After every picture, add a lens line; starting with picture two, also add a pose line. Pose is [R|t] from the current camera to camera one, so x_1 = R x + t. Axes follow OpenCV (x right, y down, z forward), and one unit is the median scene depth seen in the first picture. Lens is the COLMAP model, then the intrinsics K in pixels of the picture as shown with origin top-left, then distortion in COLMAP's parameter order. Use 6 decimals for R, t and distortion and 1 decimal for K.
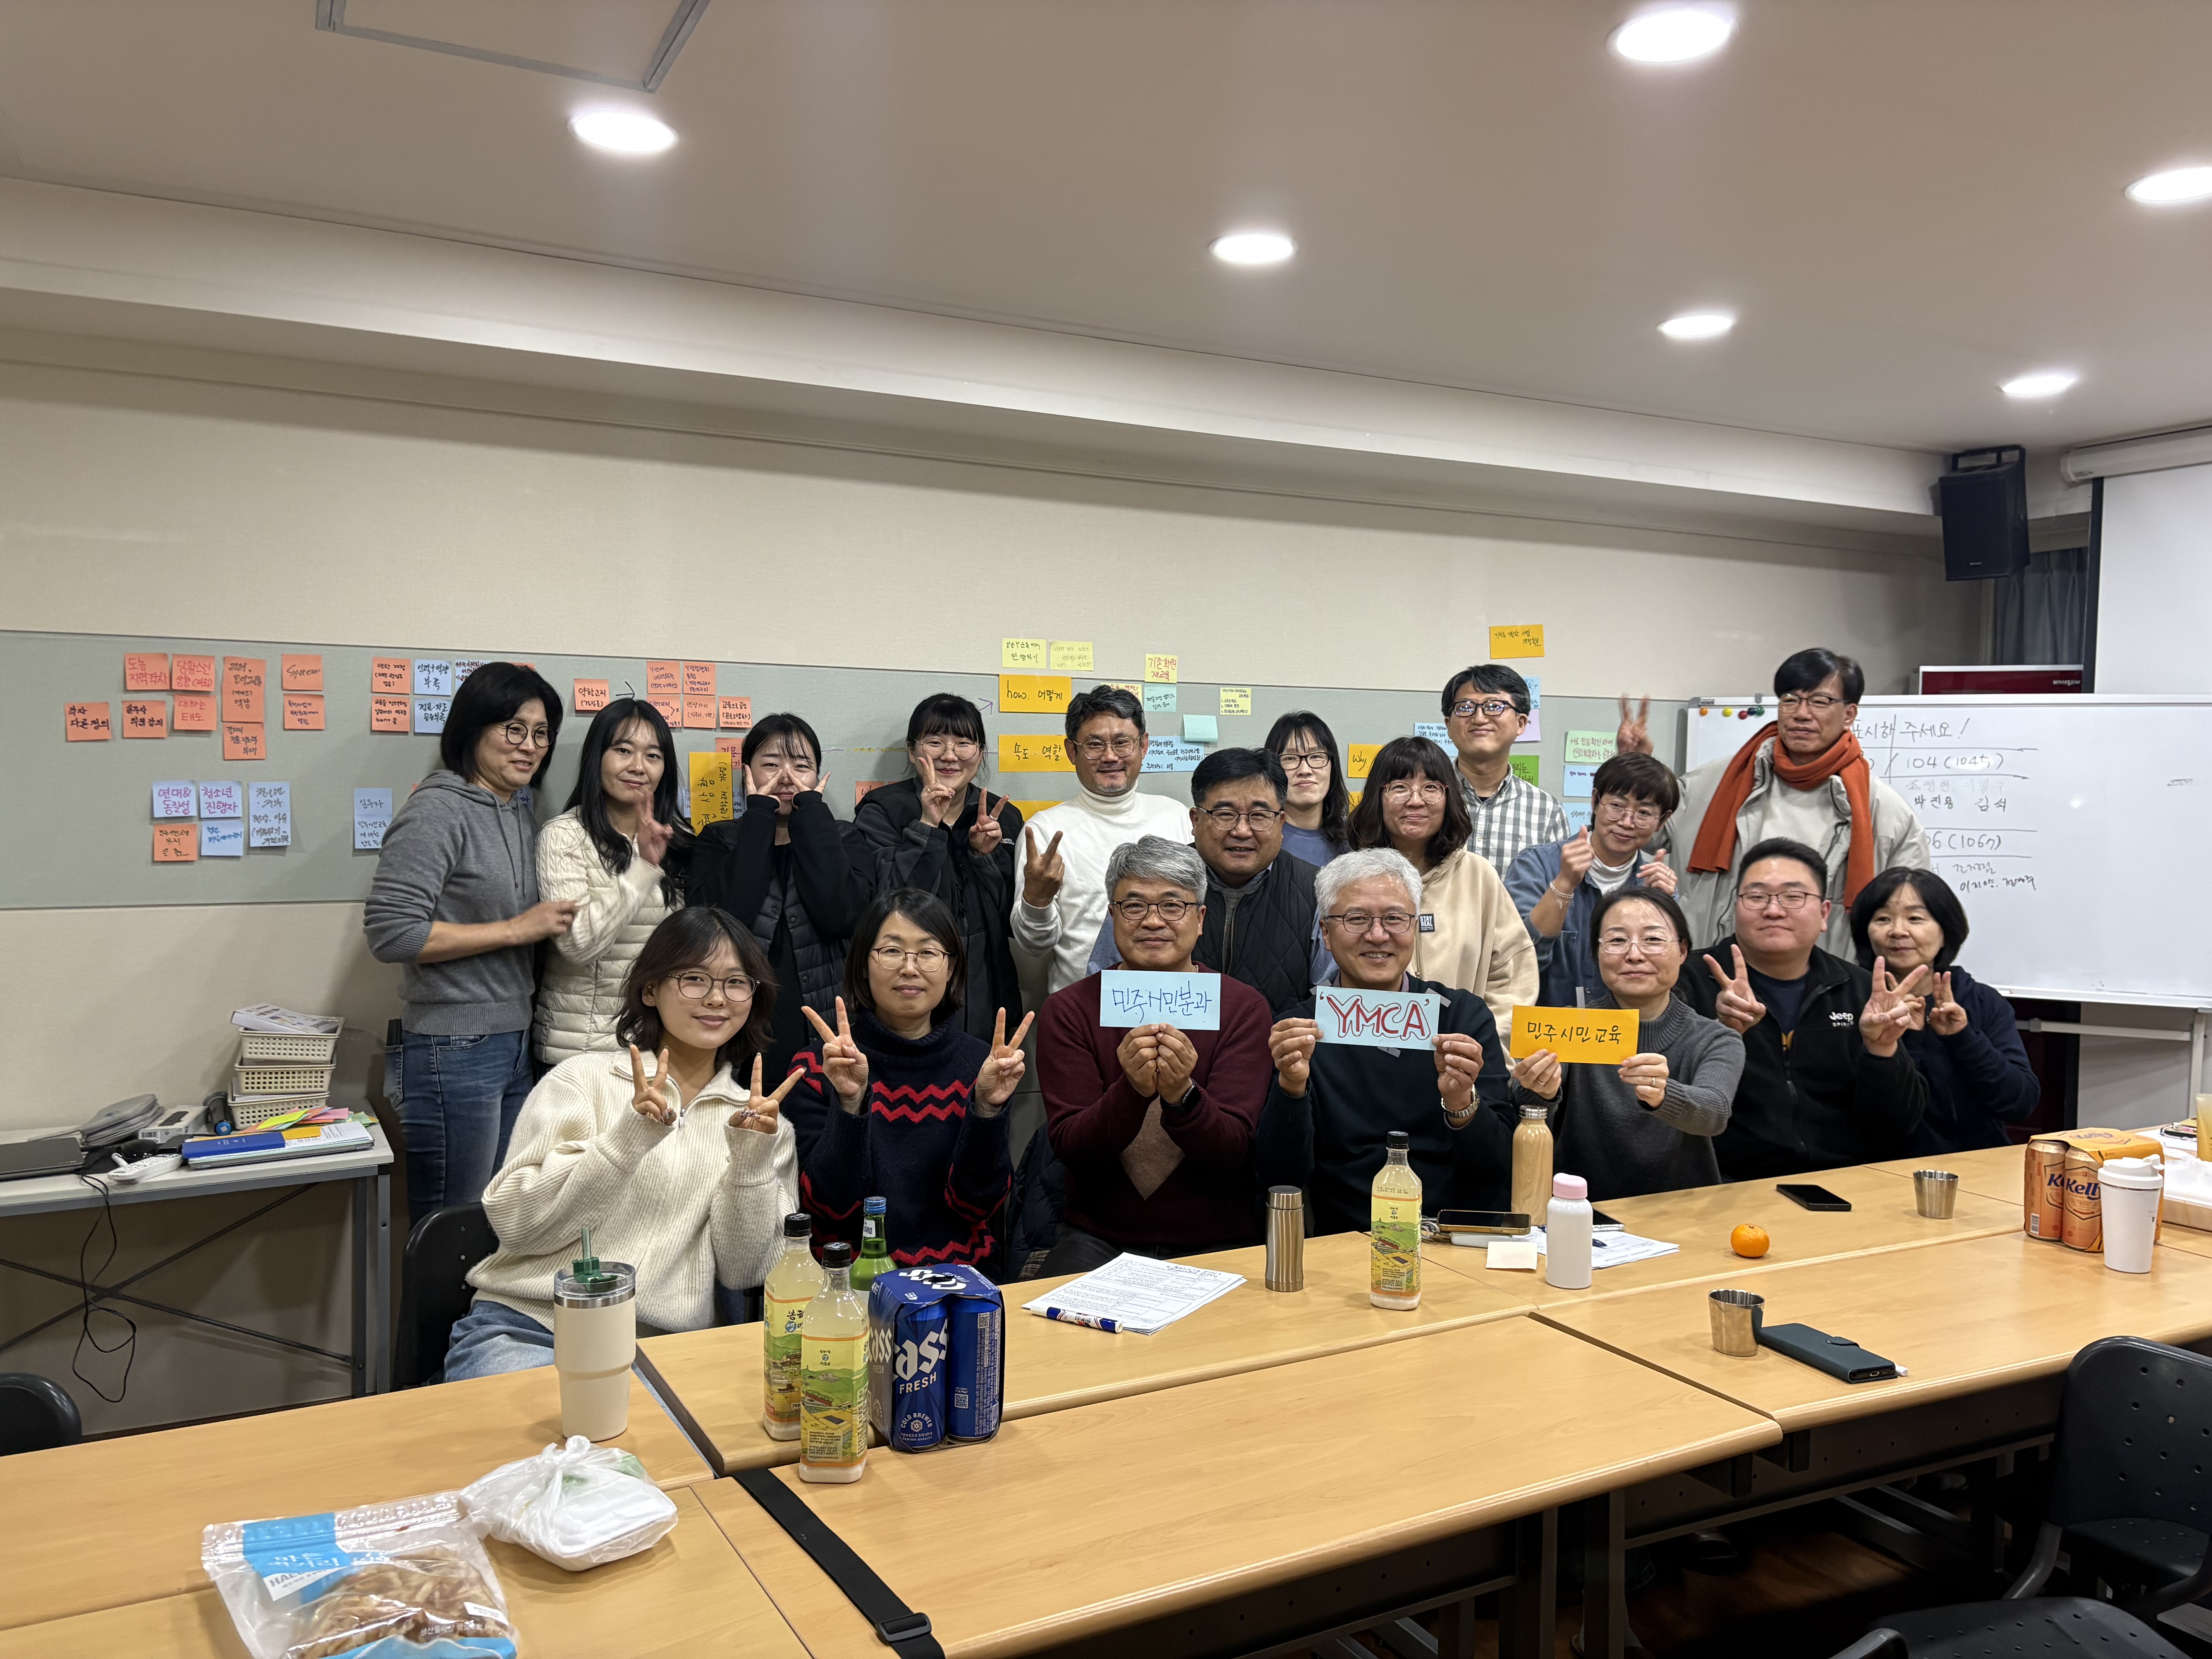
lens RADIAL K [[1668.5, 0, 1101.1], [0, 1668.5, 833.2], [0, 0, 1]] dist [0.010067, 0.003125]
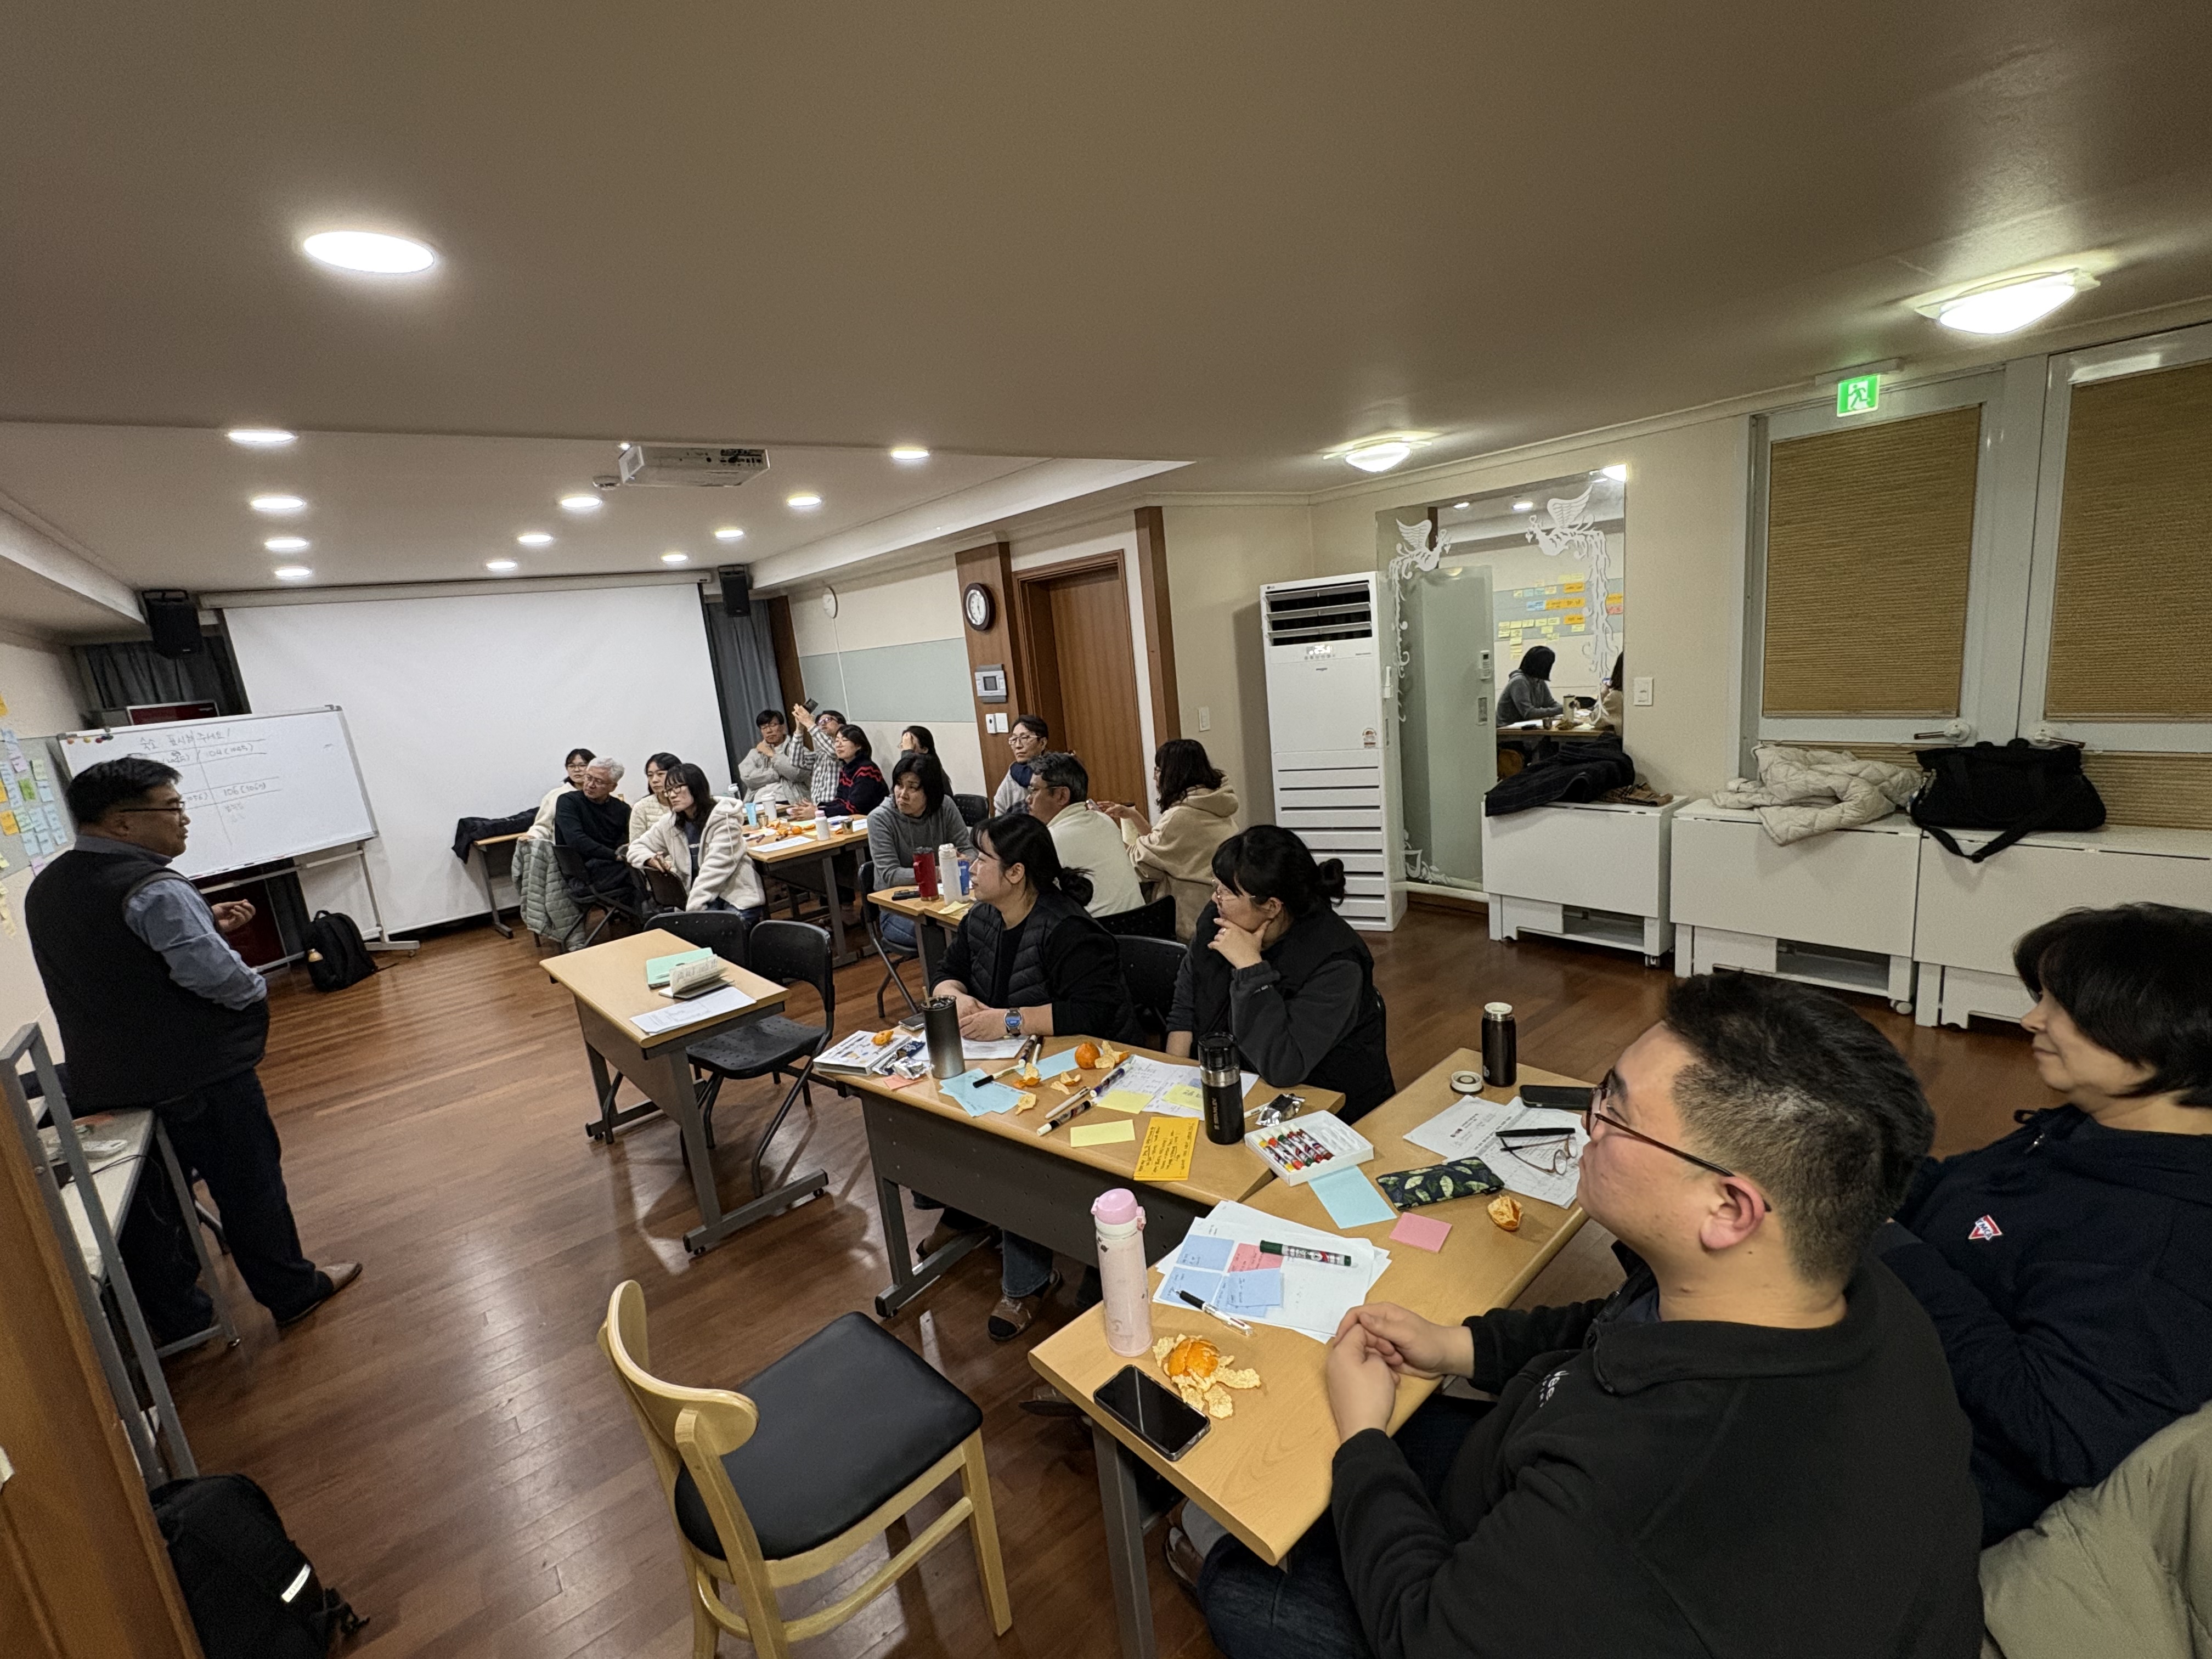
lens RADIAL K [[967.1, 0, 1103.4], [0, 967.1, 831.9], [0, 0, 1]] dist [-0.001241, 0.000222]
pose [[-0.194829, -0.189199, 0.962416, -0.799281], [0.145361, 0.964814, 0.219097, -0.049500], [-0.970006, 0.182584, -0.160472, 0.188713]]
